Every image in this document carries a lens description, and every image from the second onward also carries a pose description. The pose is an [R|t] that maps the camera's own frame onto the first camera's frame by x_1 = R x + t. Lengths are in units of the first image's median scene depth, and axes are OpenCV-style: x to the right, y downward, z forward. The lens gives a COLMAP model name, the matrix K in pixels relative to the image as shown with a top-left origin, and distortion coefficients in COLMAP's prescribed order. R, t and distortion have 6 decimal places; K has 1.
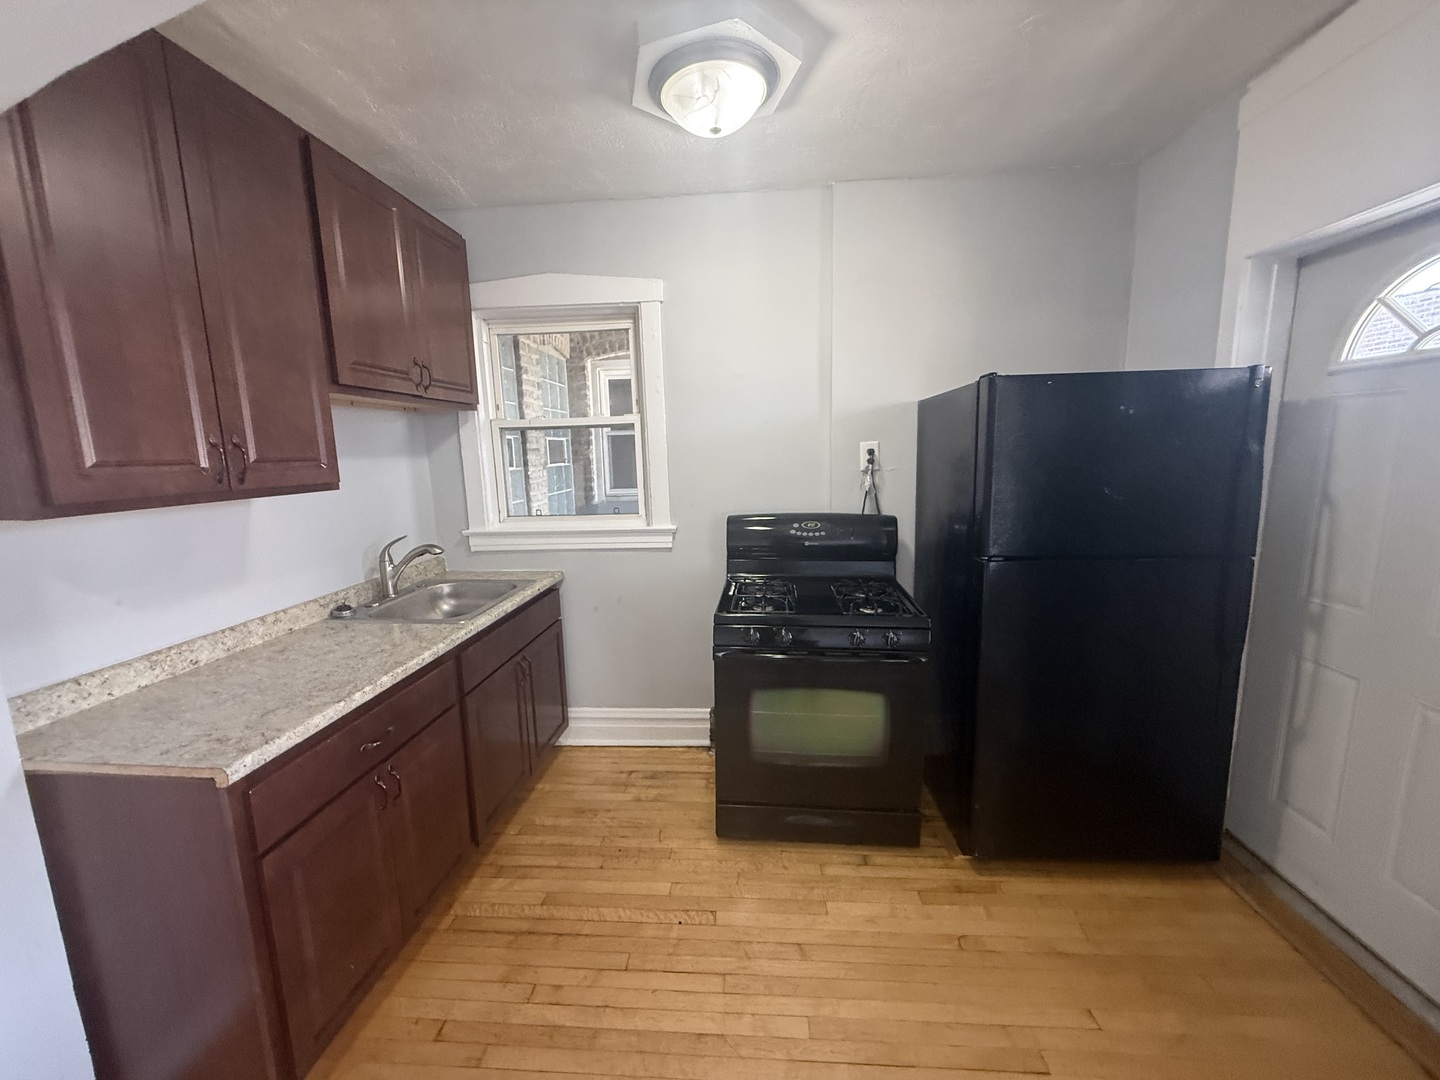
lens RADIAL K [[574.2, 0, 717.0], [0, 574.2, 537.9], [0, 0, 1]] dist [-0.000459, 0.000036]
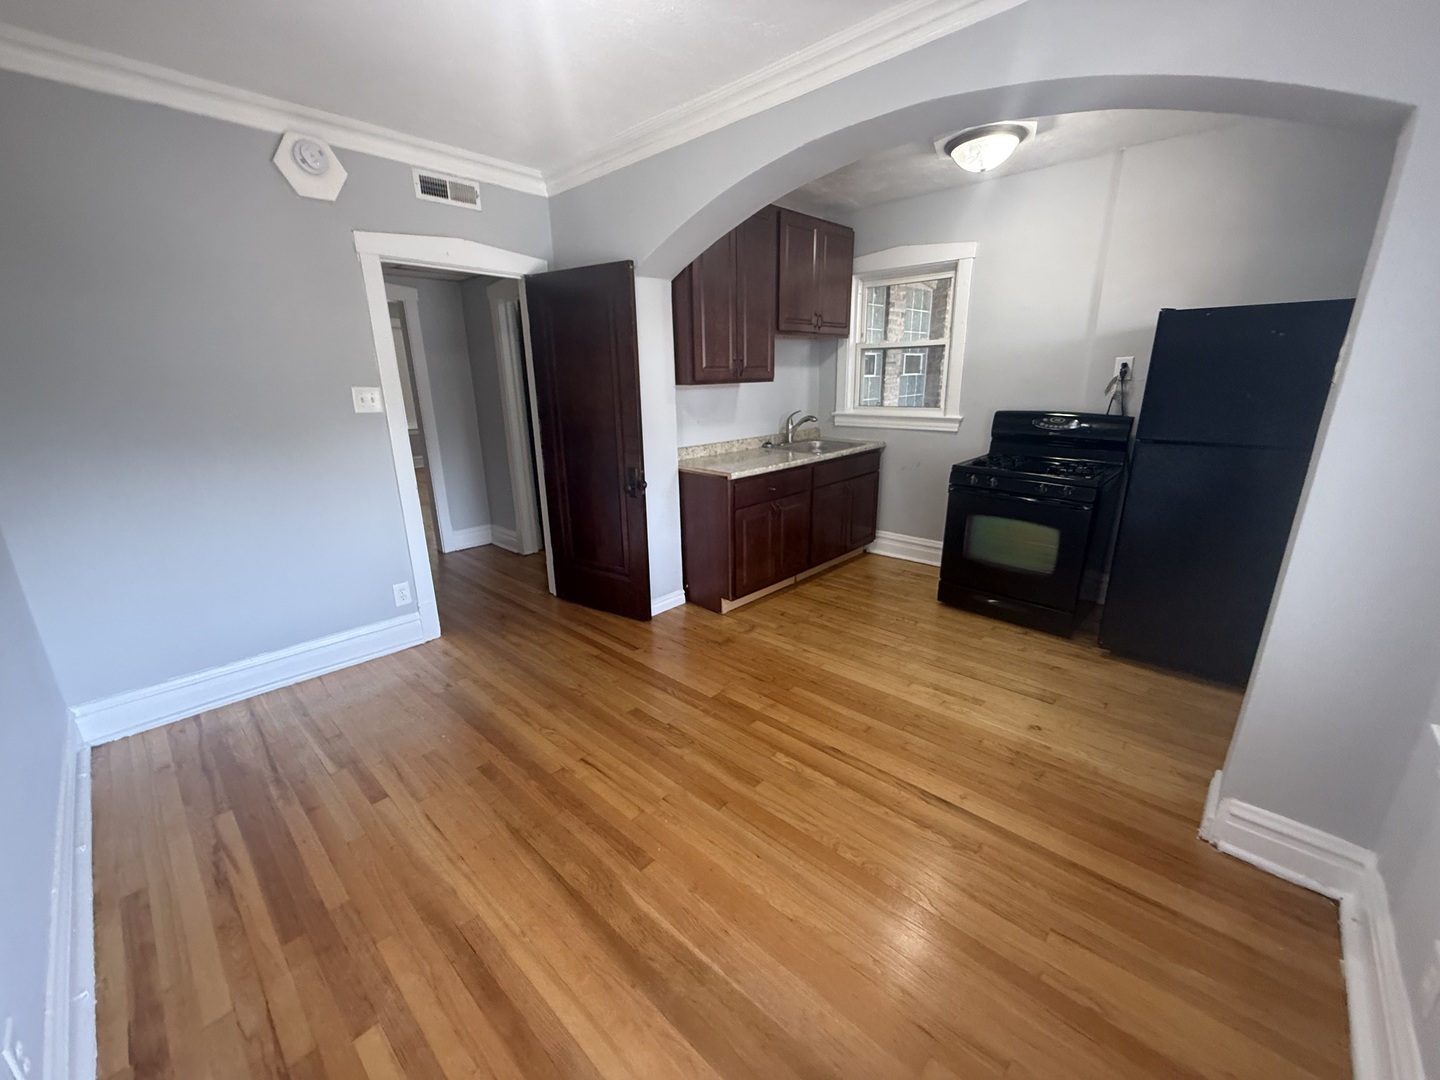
lens RADIAL K [[574.2, 0, 717.0], [0, 574.2, 537.9], [0, 0, 1]] dist [-0.000459, 0.000036]
pose [[0.780817, 0.186361, -0.596318, 0.452862], [-0.098547, 0.979264, 0.177003, 0.103396], [0.616939, -0.079441, 0.782991, -0.686212]]
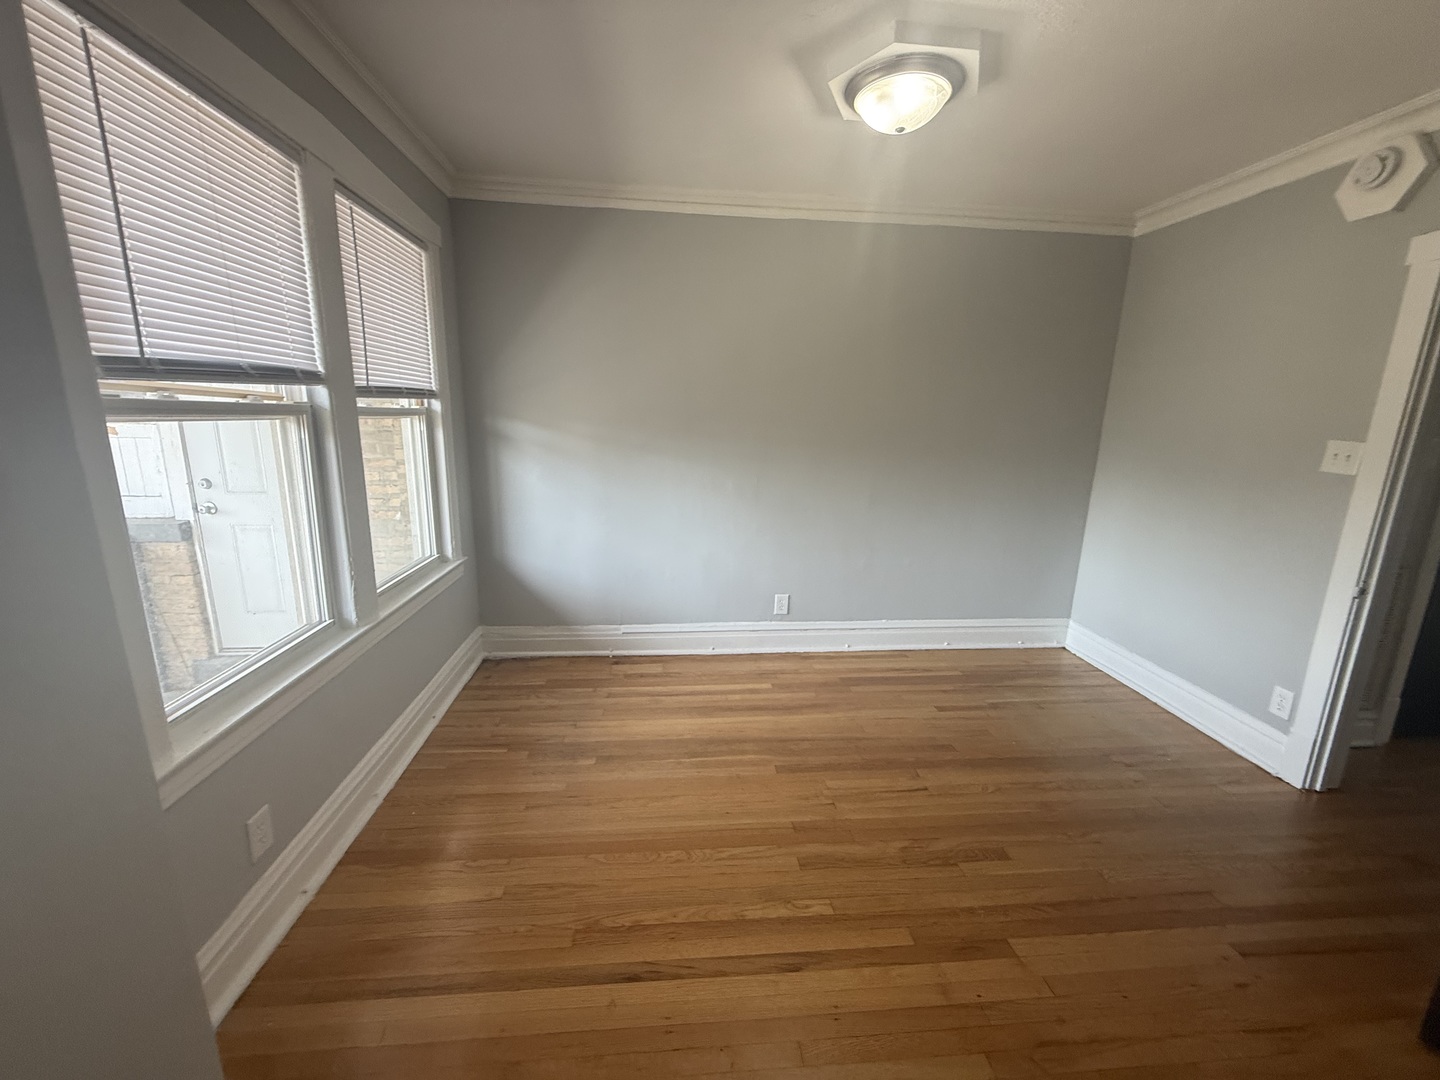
lens RADIAL K [[574.2, 0, 717.0], [0, 574.2, 537.9], [0, 0, 1]] dist [-0.000459, 0.000036]
pose [[-0.985439, 0.039292, -0.165425, 0.261777], [-0.023467, 0.932189, 0.361211, -0.100916], [0.168400, 0.359834, -0.917693, 0.656576]]
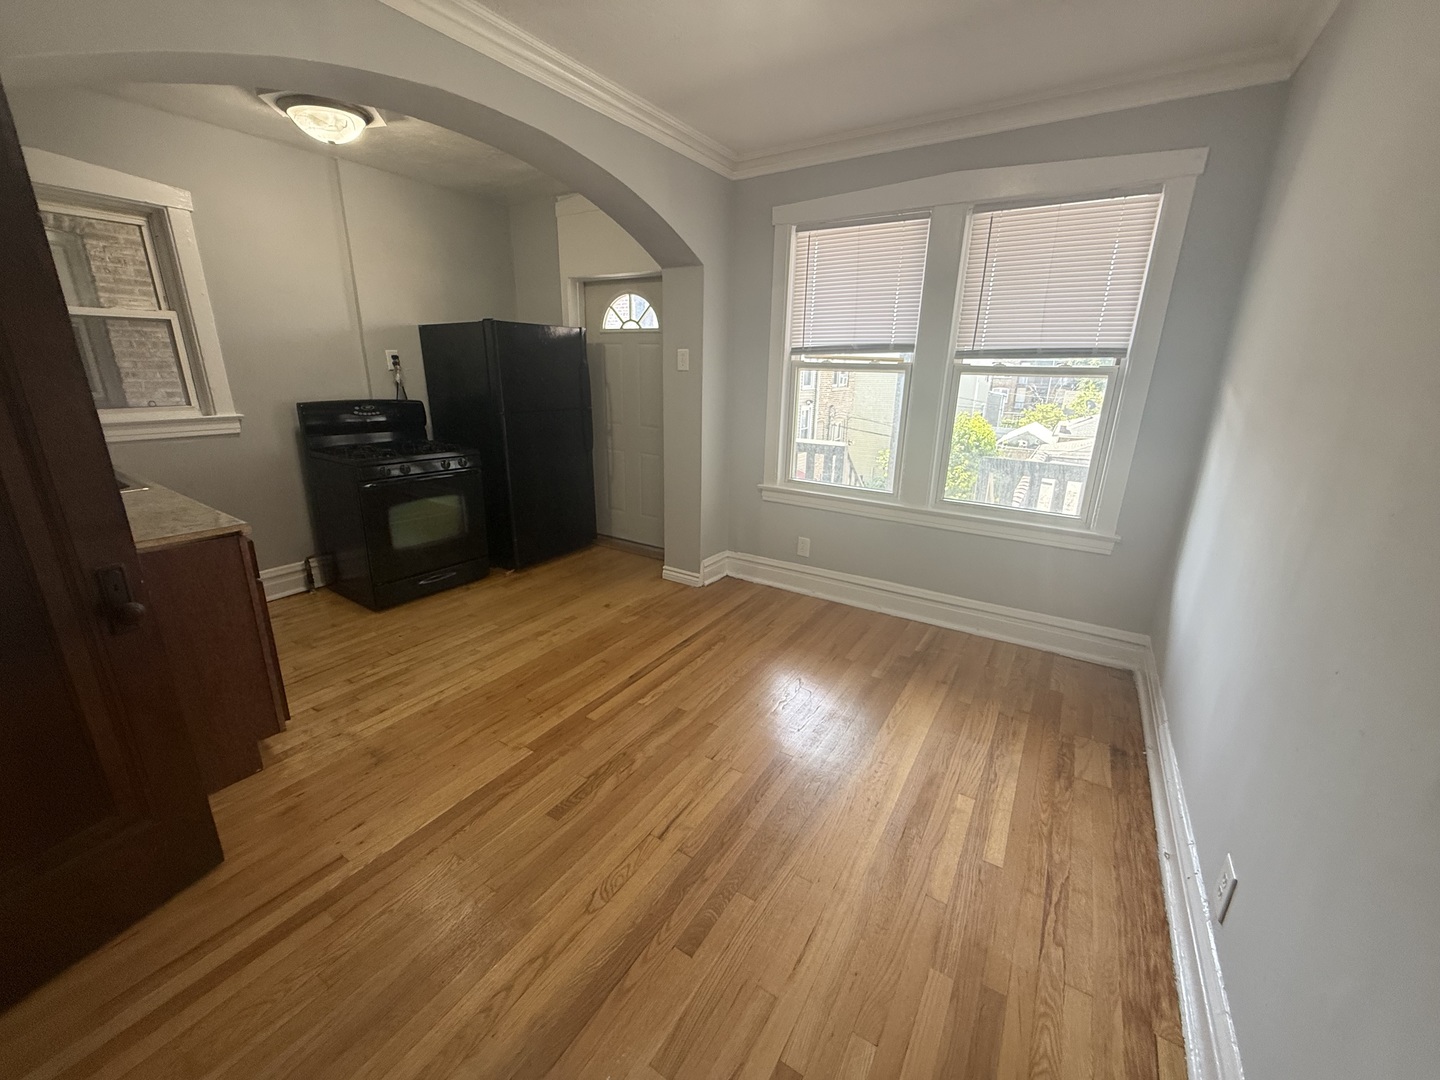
lens RADIAL K [[574.2, 0, 717.0], [0, 574.2, 537.9], [0, 0, 1]] dist [-0.000459, 0.000036]
pose [[0.470086, -0.220166, 0.854720, -0.830845], [0.105488, 0.975462, 0.193251, 0.126488], [-0.876294, -0.000682, 0.481776, -0.532721]]
